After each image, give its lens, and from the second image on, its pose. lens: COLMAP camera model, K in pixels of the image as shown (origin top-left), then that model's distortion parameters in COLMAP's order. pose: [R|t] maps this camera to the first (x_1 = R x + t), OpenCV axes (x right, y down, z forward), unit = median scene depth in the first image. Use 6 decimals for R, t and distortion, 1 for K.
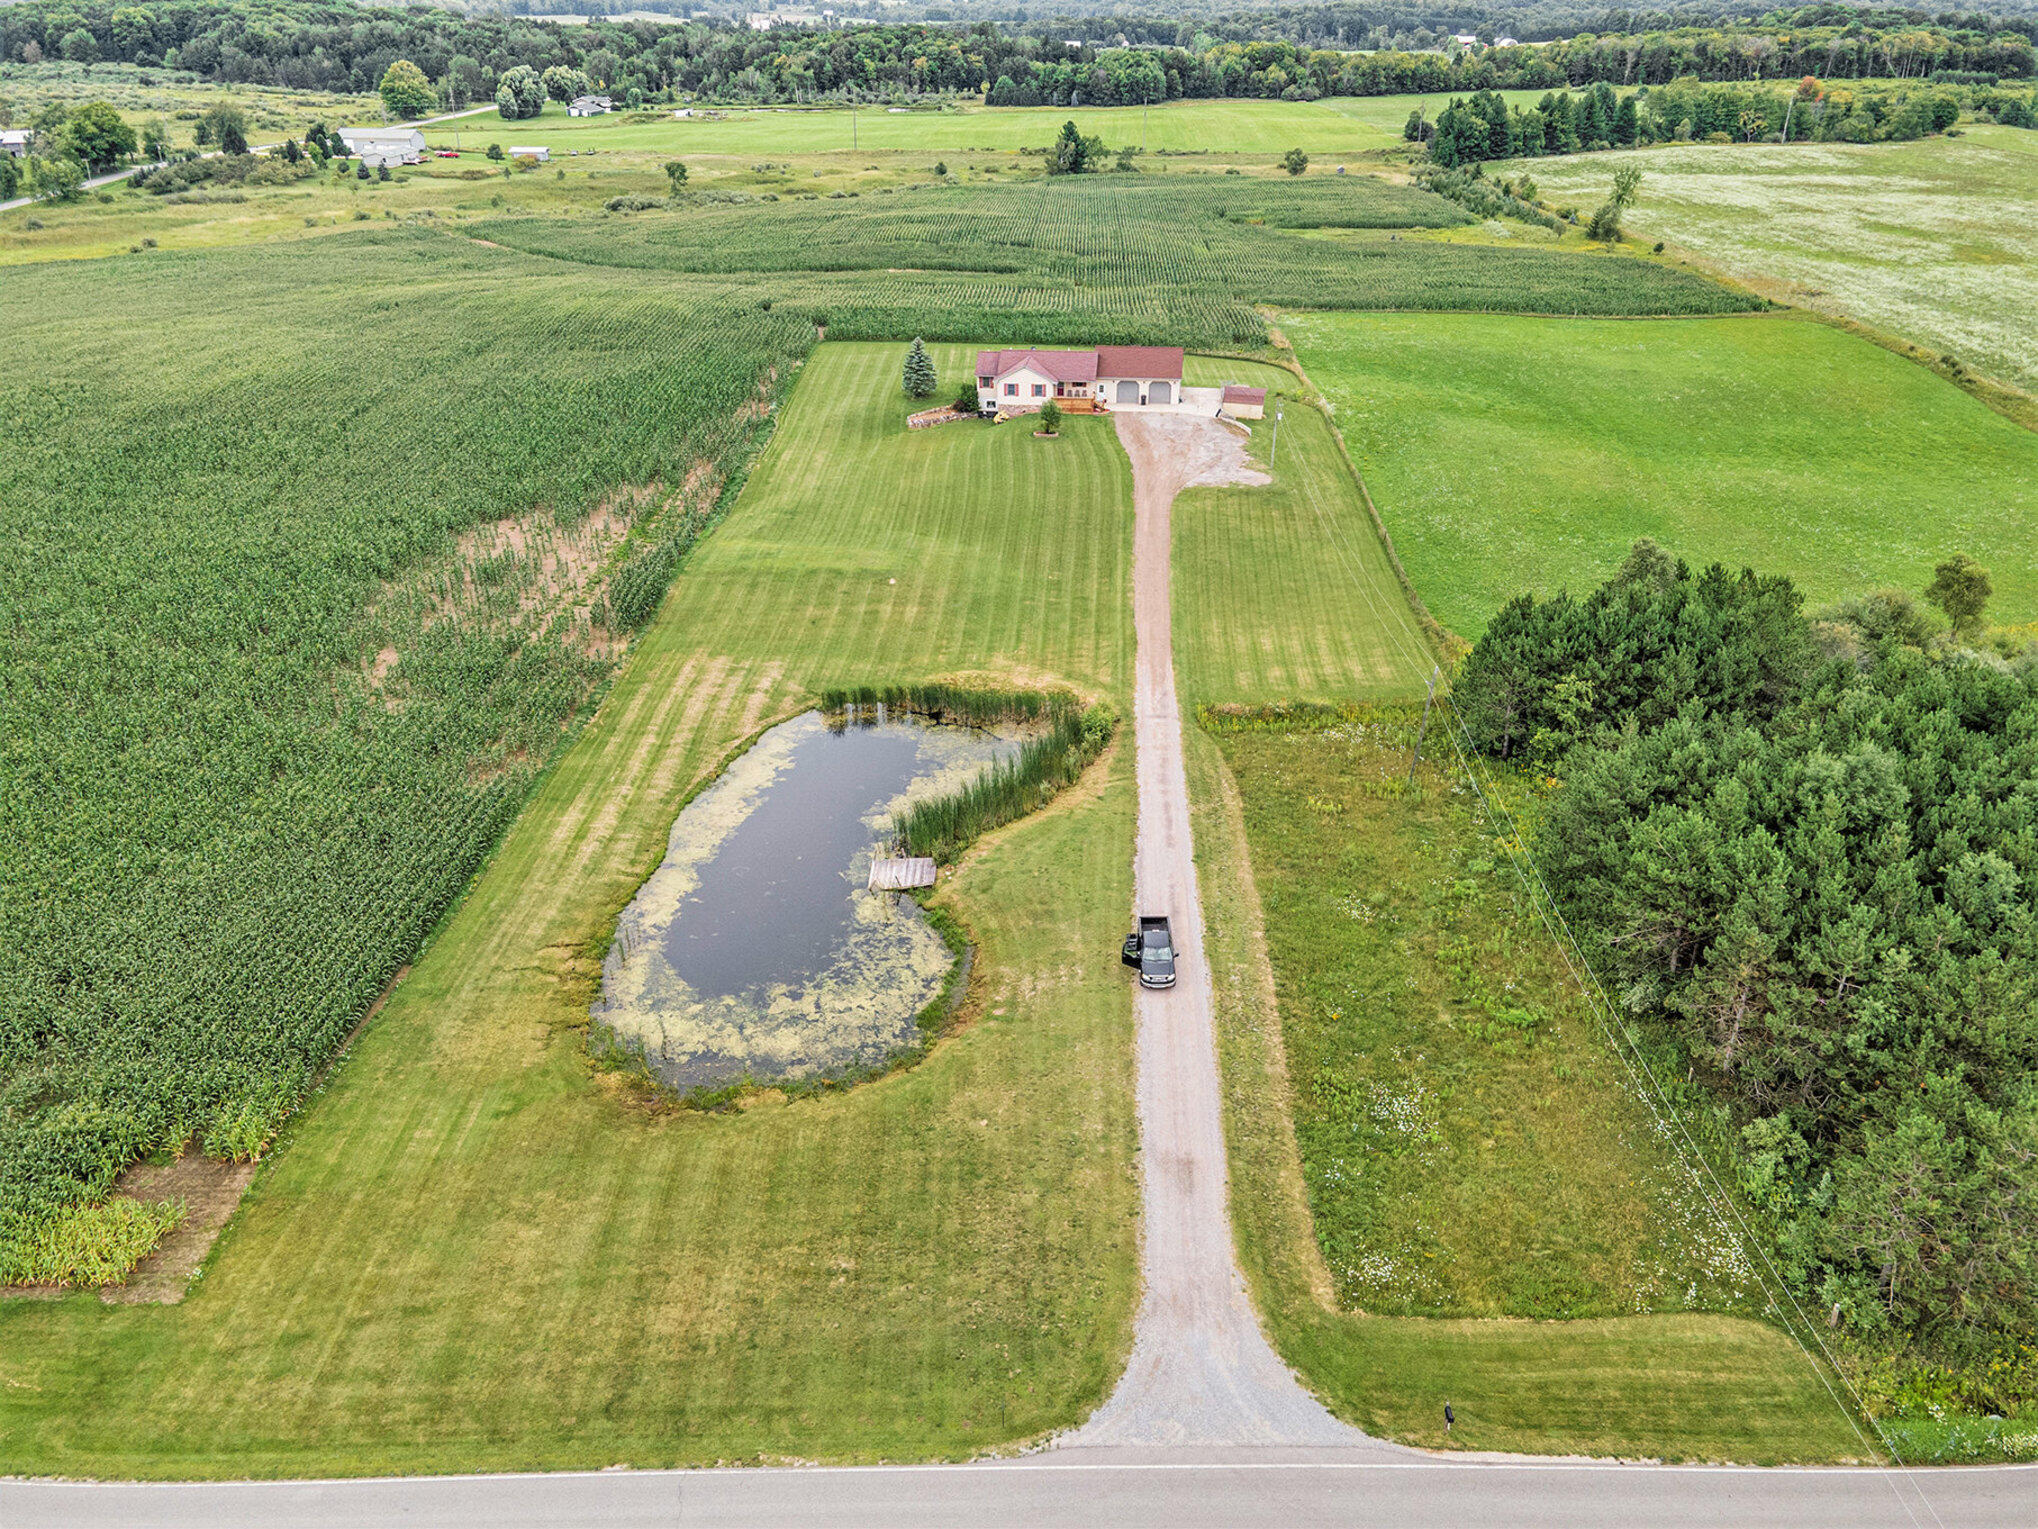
lens RADIAL K [[1460.3, 0, 1019.0], [0, 1460.3, 764.5], [0, 0, 1]] dist [0.025165, 0.022548]
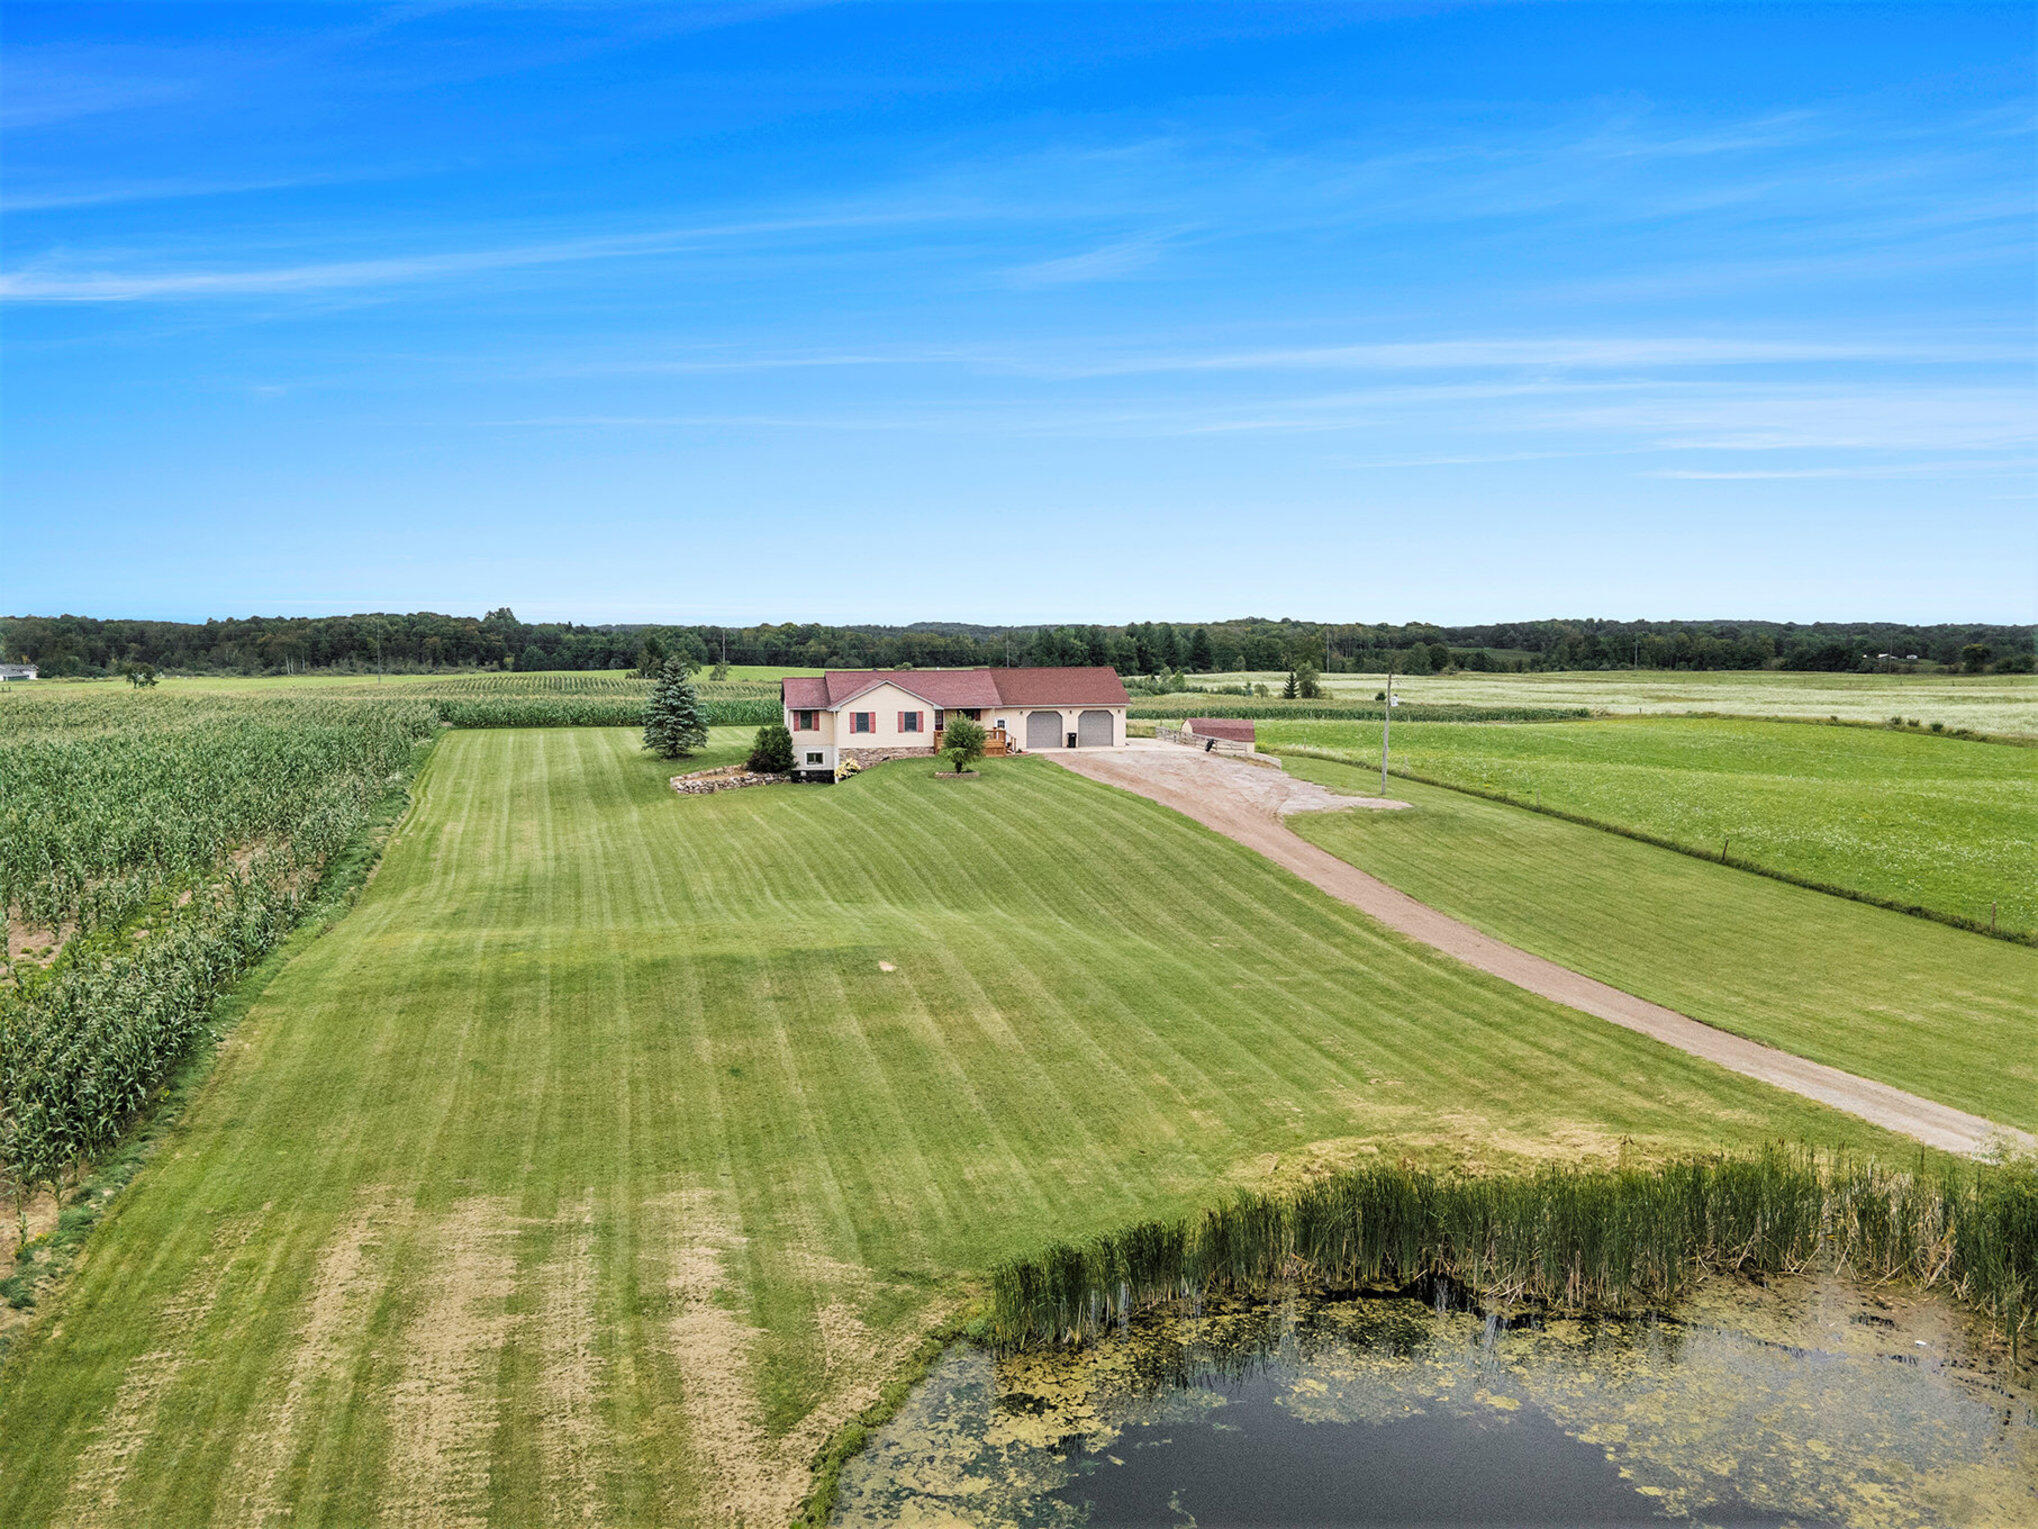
lens RADIAL K [[1458.5, 0, 1041.1], [0, 1458.5, 791.1], [0, 0, 1]] dist [0.038966, -0.035266]
pose [[0.938753, -0.029056, 0.343364, -0.133006], [0.154557, 0.926092, -0.344188, -0.023333], [-0.307986, 0.376177, 0.873863, 0.477267]]
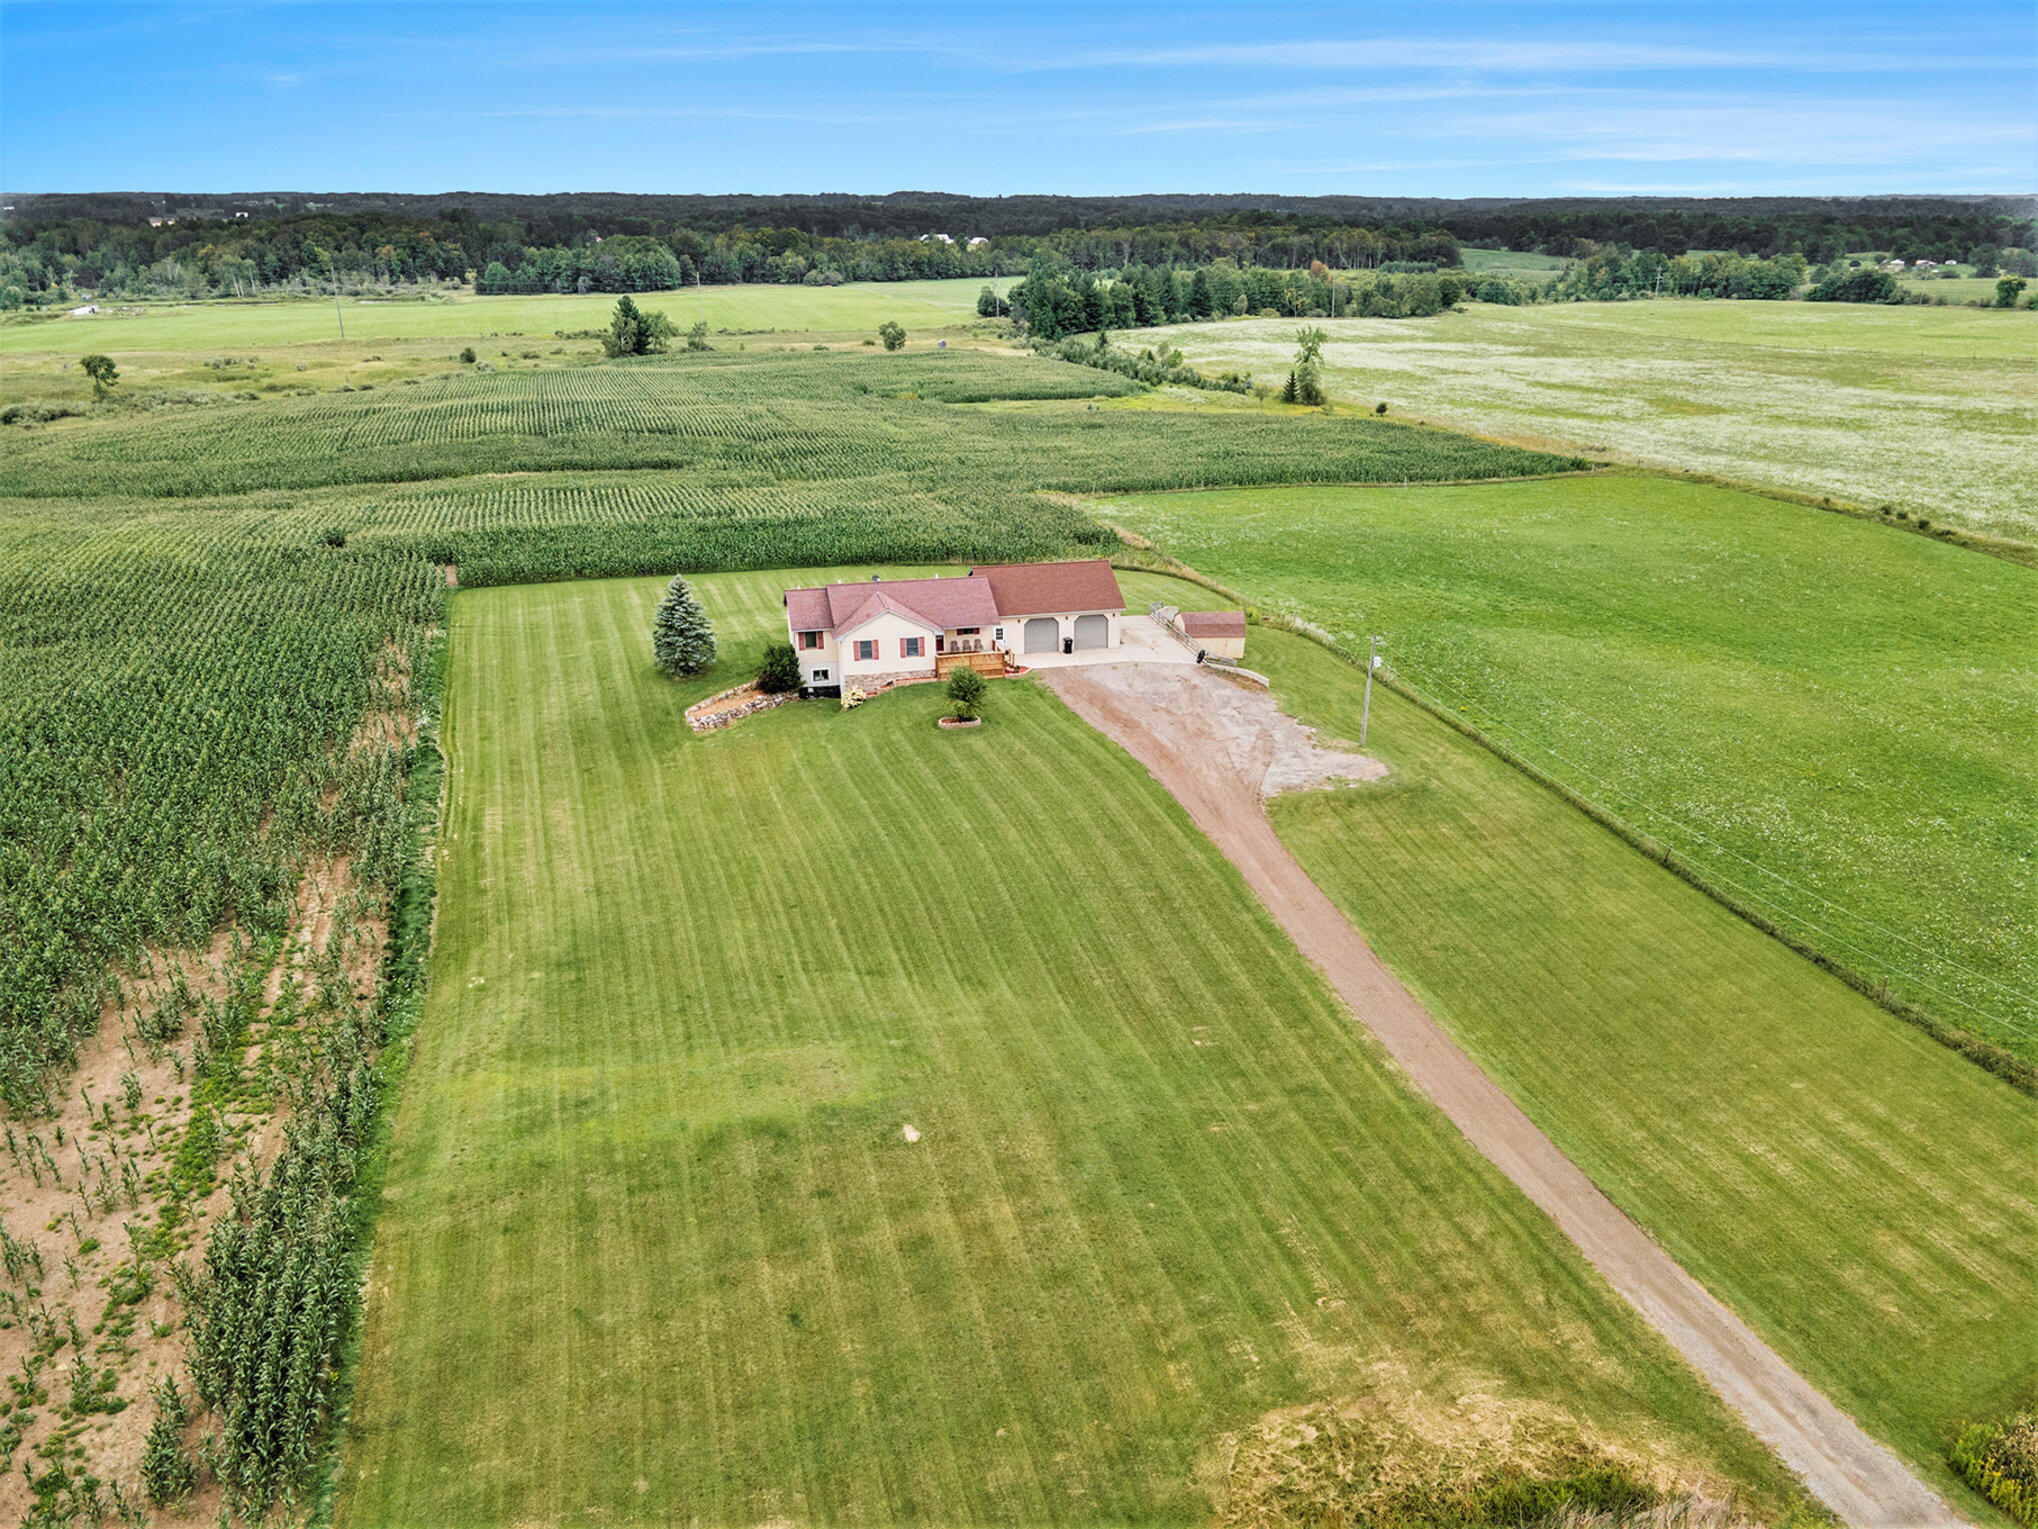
lens RADIAL K [[1458.5, 0, 1041.1], [0, 1458.5, 791.1], [0, 0, 1]] dist [0.038966, -0.035266]
pose [[0.936630, -0.131285, 0.324791, -0.134938], [0.163796, 0.983658, -0.074746, -0.140506], [-0.309670, 0.123209, 0.942828, 0.416216]]
